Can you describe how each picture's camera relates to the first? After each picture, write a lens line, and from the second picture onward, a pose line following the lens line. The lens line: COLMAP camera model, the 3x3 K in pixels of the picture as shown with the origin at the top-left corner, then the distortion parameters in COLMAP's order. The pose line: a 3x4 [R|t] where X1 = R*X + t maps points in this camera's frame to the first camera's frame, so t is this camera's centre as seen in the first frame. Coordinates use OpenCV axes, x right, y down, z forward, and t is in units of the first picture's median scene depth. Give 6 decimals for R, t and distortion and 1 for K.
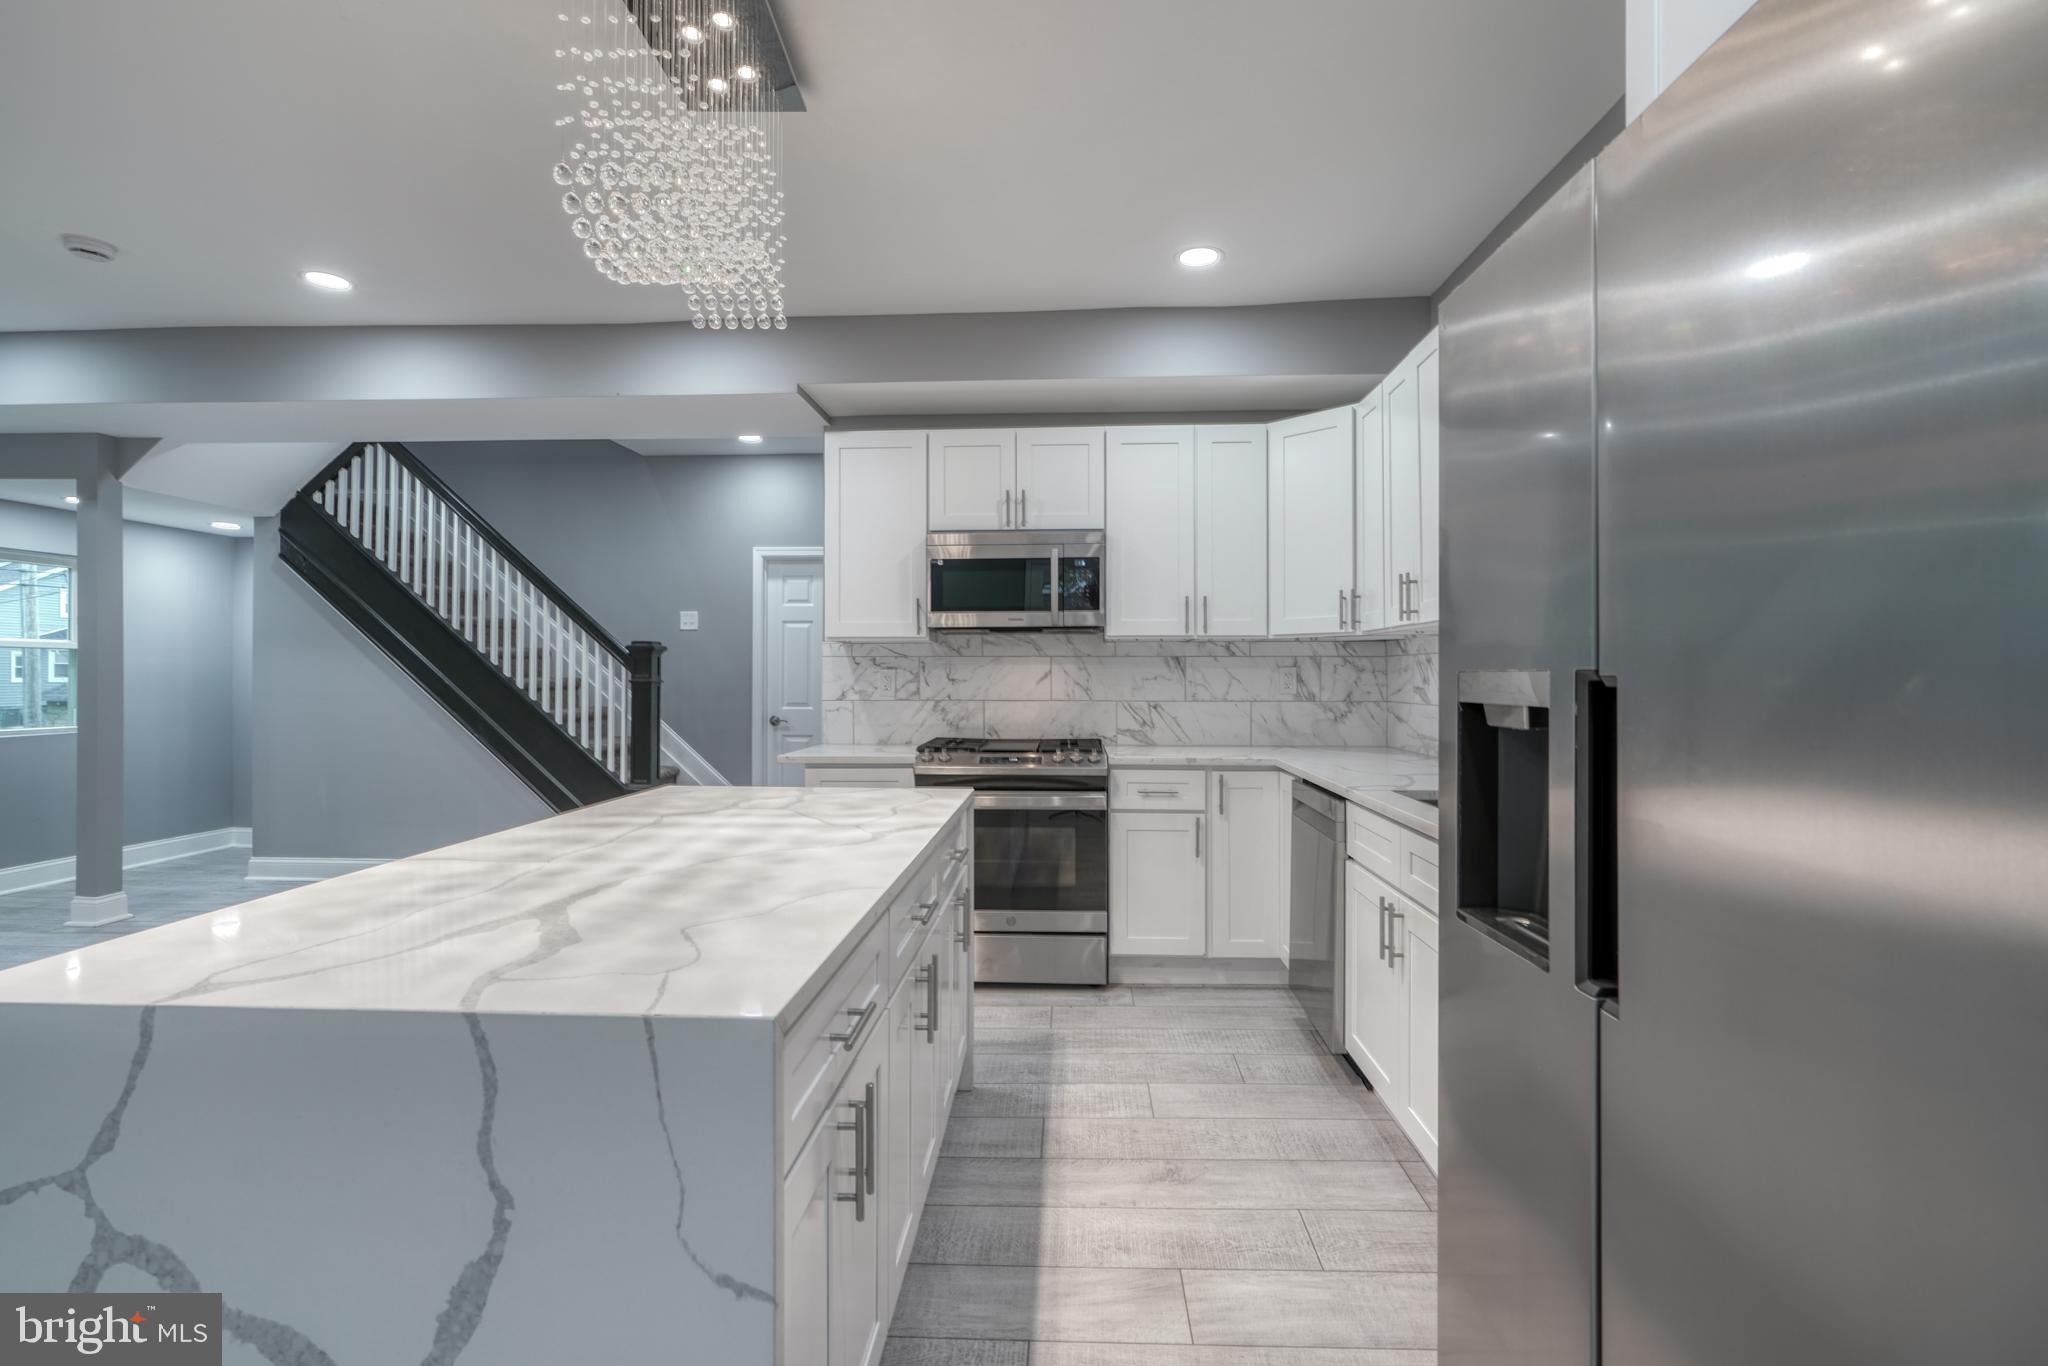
lens RADIAL K [[933.6, 0, 1024.2], [0, 933.6, 673.0], [0, 0, 1]] dist [-0.012247, 0.006696]
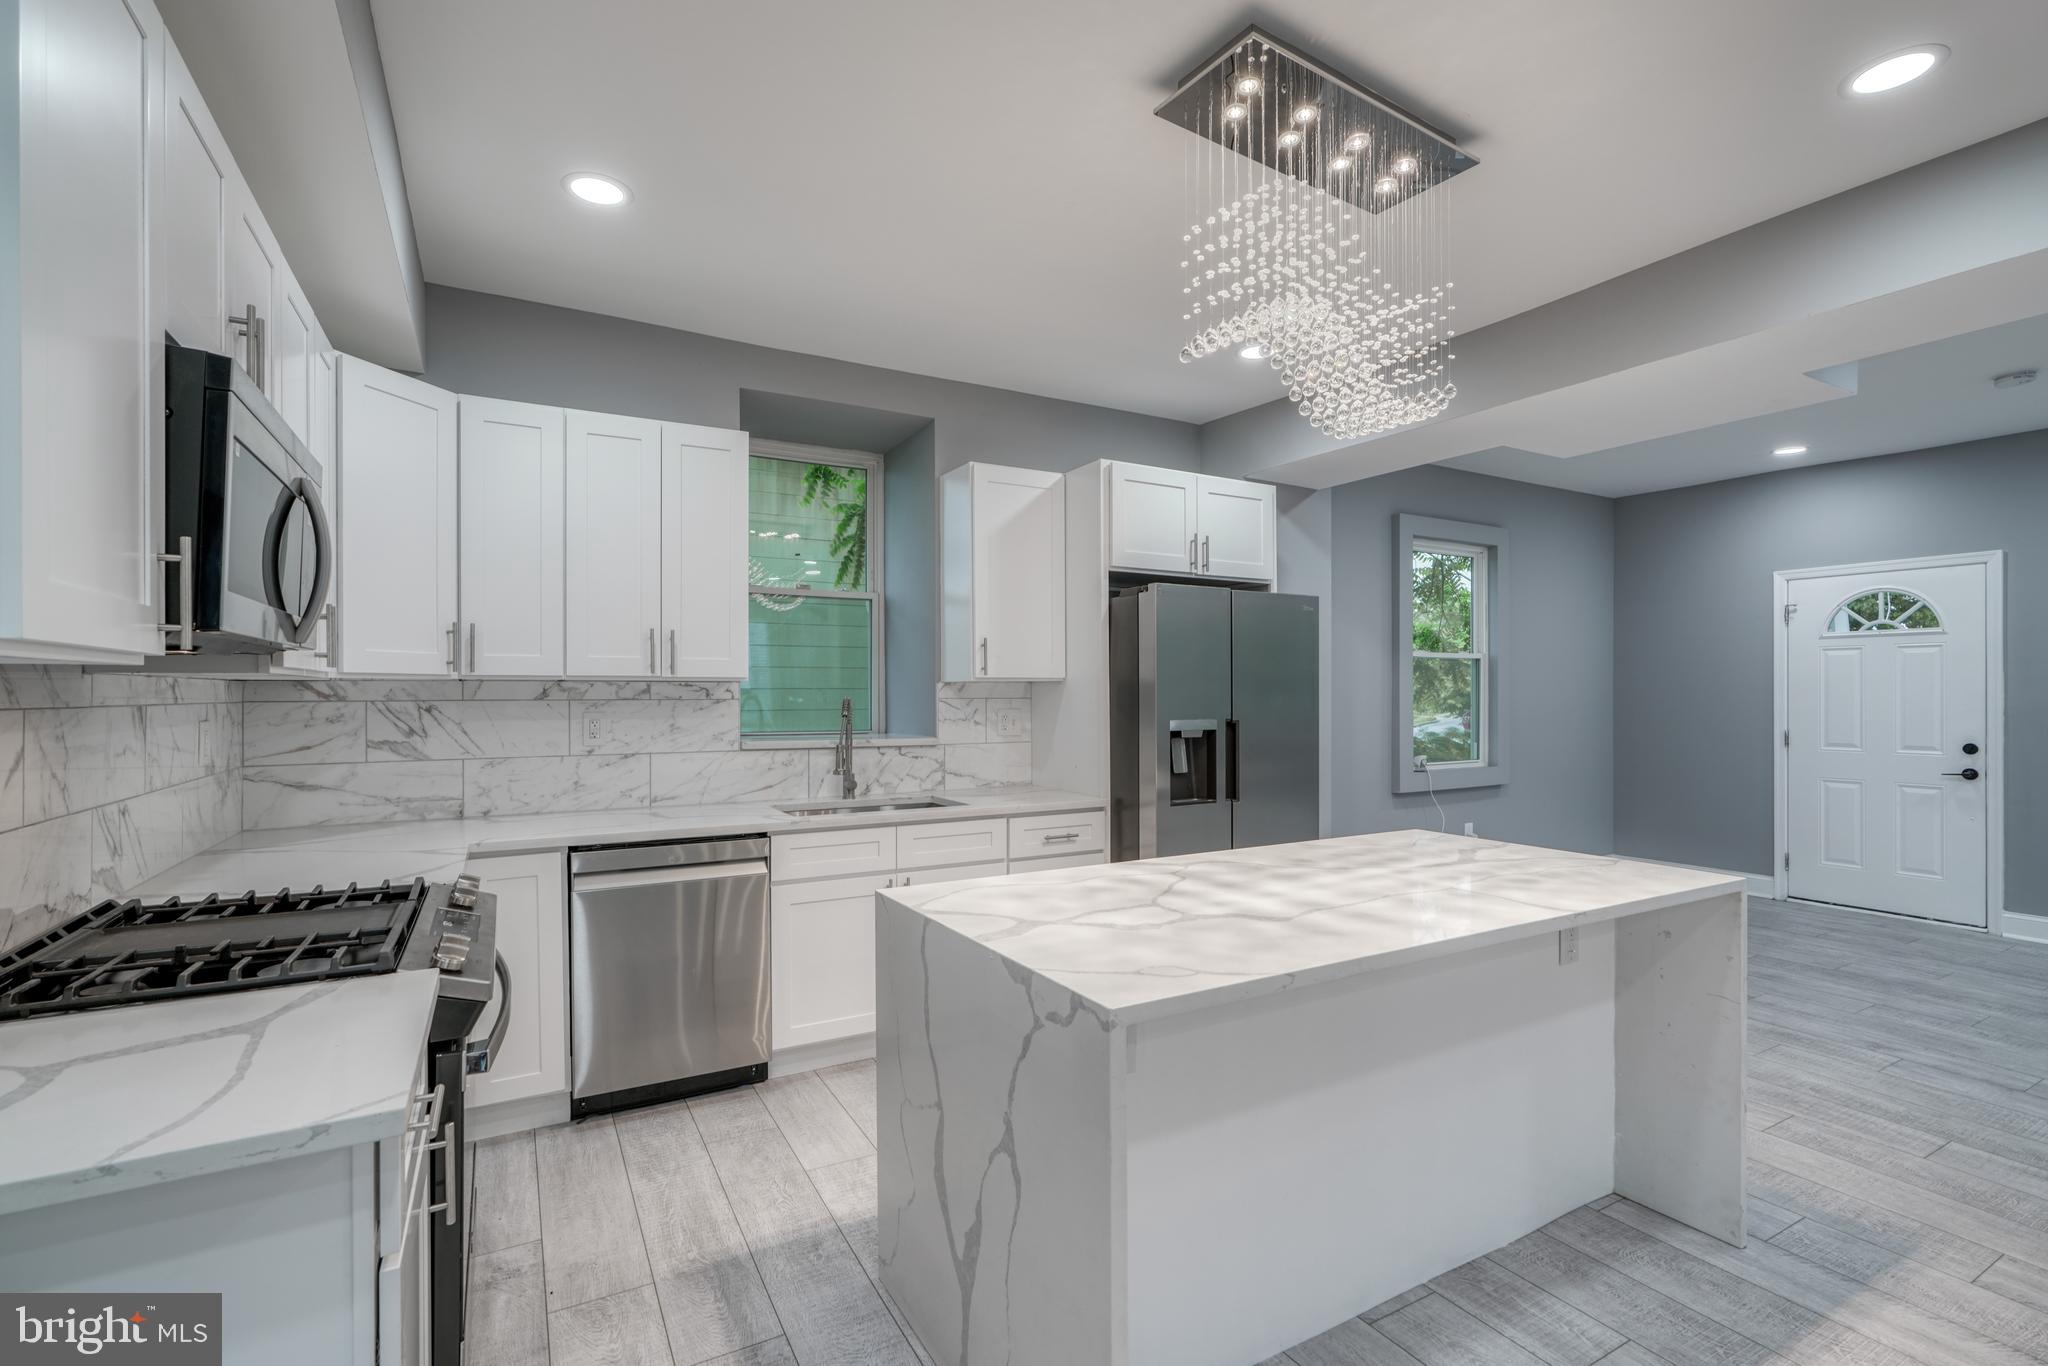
lens RADIAL K [[928.2, 0, 1027.3], [0, 928.2, 696.7], [0, 0, 1]] dist [-0.011246, 0.005632]
pose [[-0.540411, -0.003733, 0.841393, -0.539867], [-0.000525, 0.999991, 0.004099, -0.026471], [-0.841401, 0.001774, -0.540408, 0.928690]]
